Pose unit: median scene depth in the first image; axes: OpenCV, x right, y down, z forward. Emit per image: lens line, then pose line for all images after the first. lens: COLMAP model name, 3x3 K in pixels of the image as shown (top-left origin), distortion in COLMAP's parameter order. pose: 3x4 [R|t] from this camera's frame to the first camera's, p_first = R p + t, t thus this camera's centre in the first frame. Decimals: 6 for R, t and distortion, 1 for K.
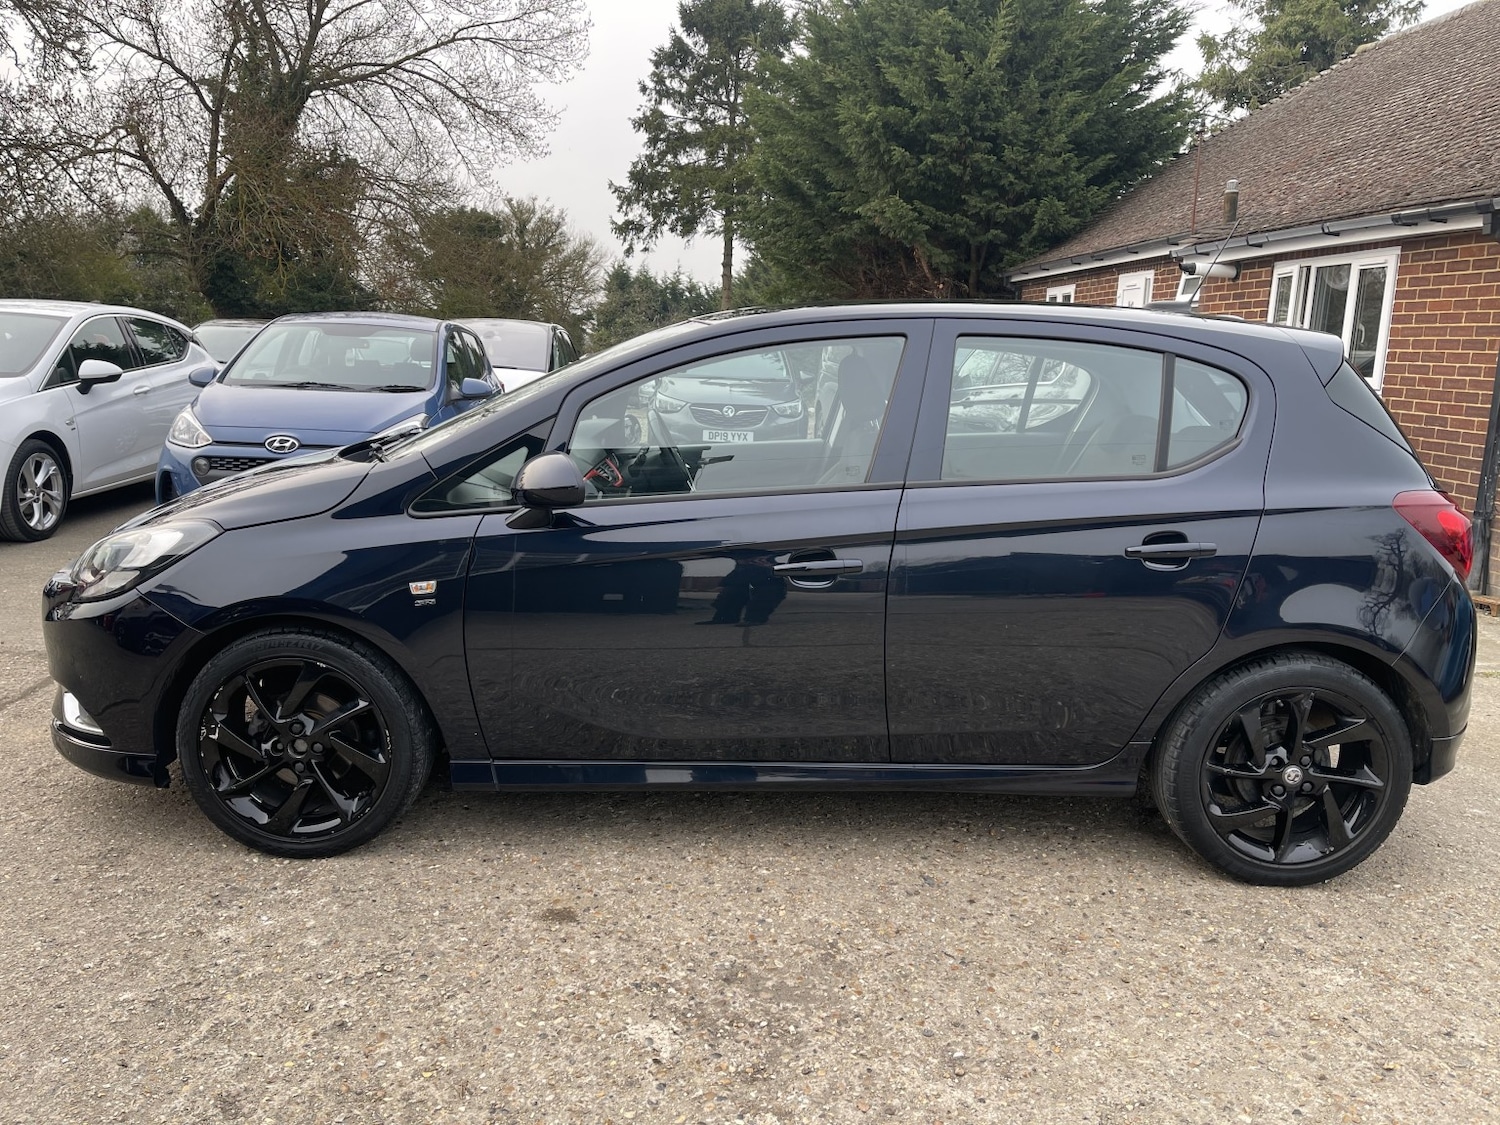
lens RADIAL K [[1129.4, 0, 750.2], [0, 1129.4, 579.4], [0, 0, 1]] dist [0.080730, -0.106648]
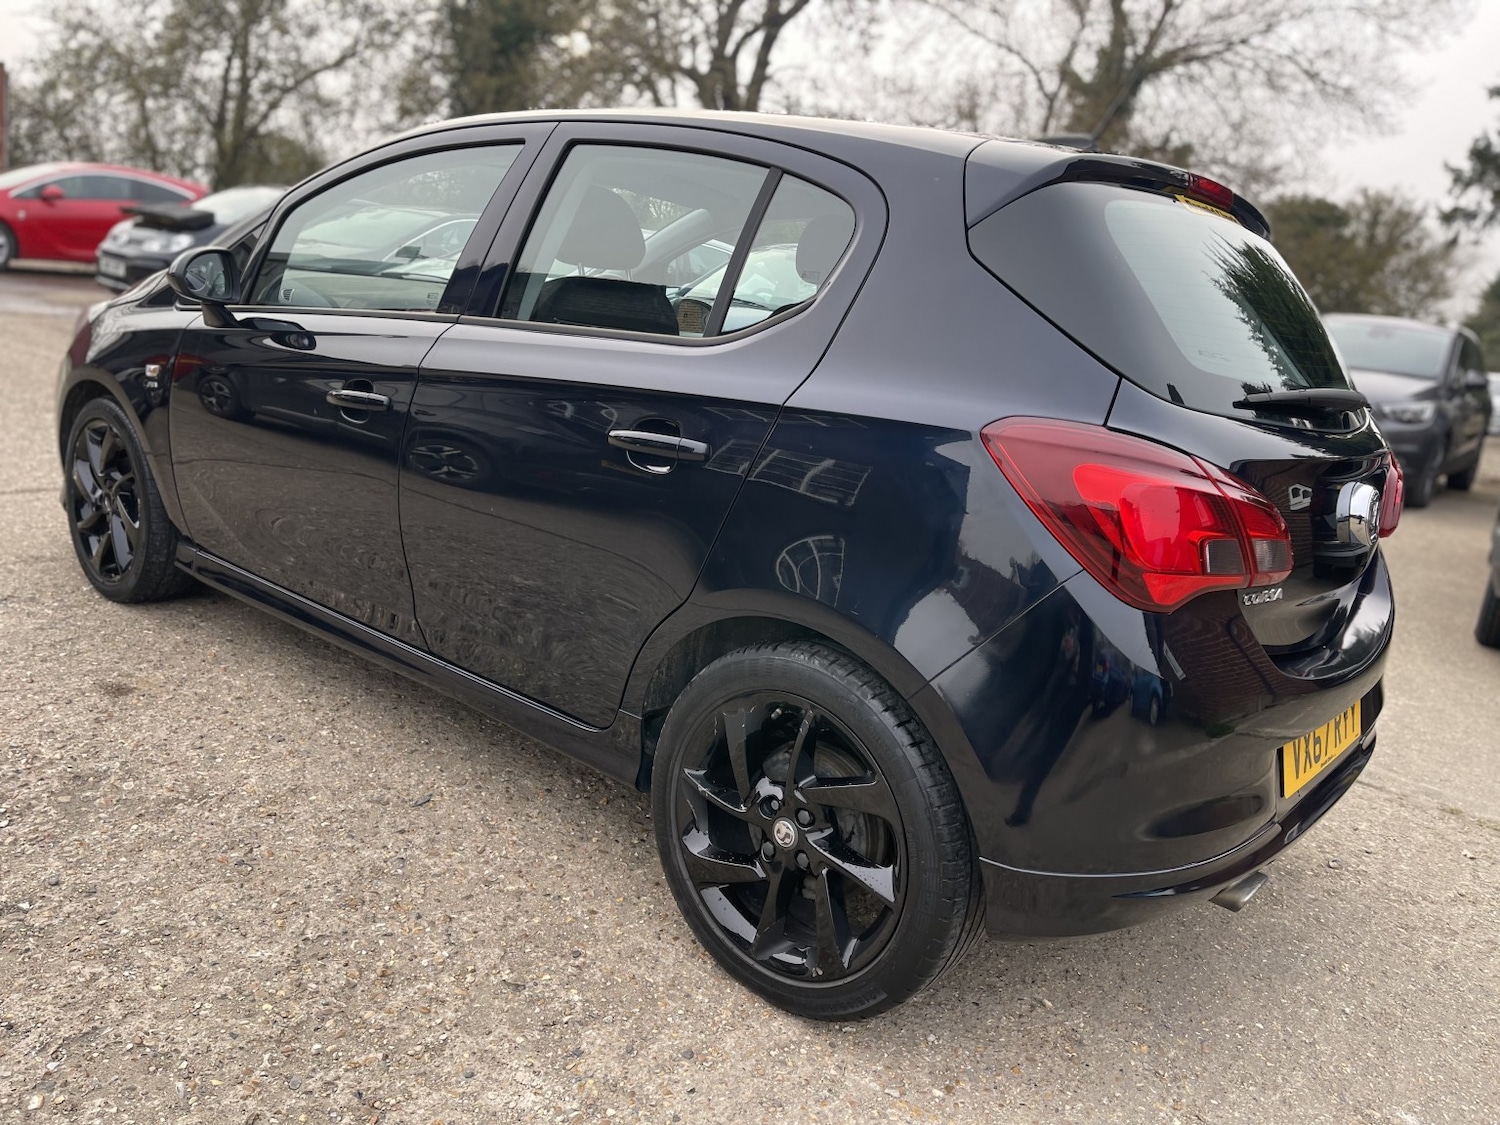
lens RADIAL K [[1129.4, 0, 750.2], [0, 1129.4, 579.4], [0, 0, 1]] dist [0.080730, -0.106648]
pose [[0.761157, 0.222566, -0.609184, 0.812124], [-0.220665, 0.972109, 0.079447, -0.013076], [0.609875, 0.073954, 0.789040, 0.475113]]
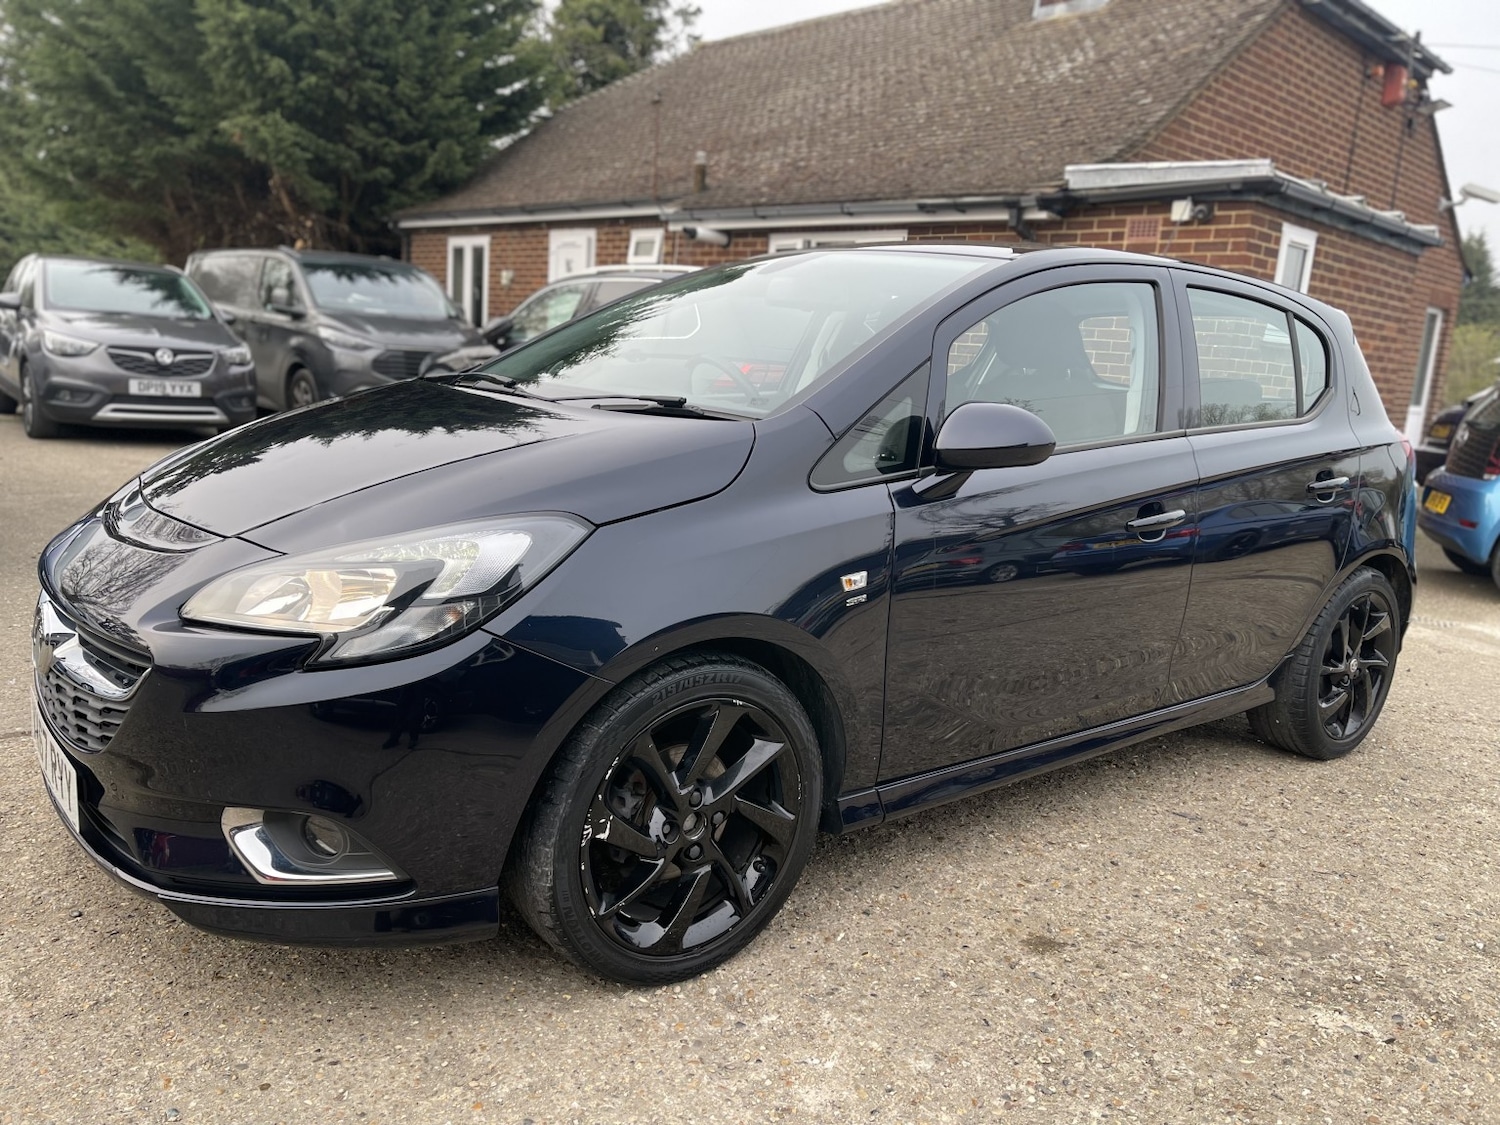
lens RADIAL K [[1129.4, 0, 750.2], [0, 1129.4, 579.4], [0, 0, 1]] dist [0.080730, -0.106648]
pose [[0.795340, -0.097708, 0.598237, -0.767446], [0.075719, 0.995207, 0.061878, -0.044790], [-0.601416, -0.003916, 0.798926, 0.412619]]
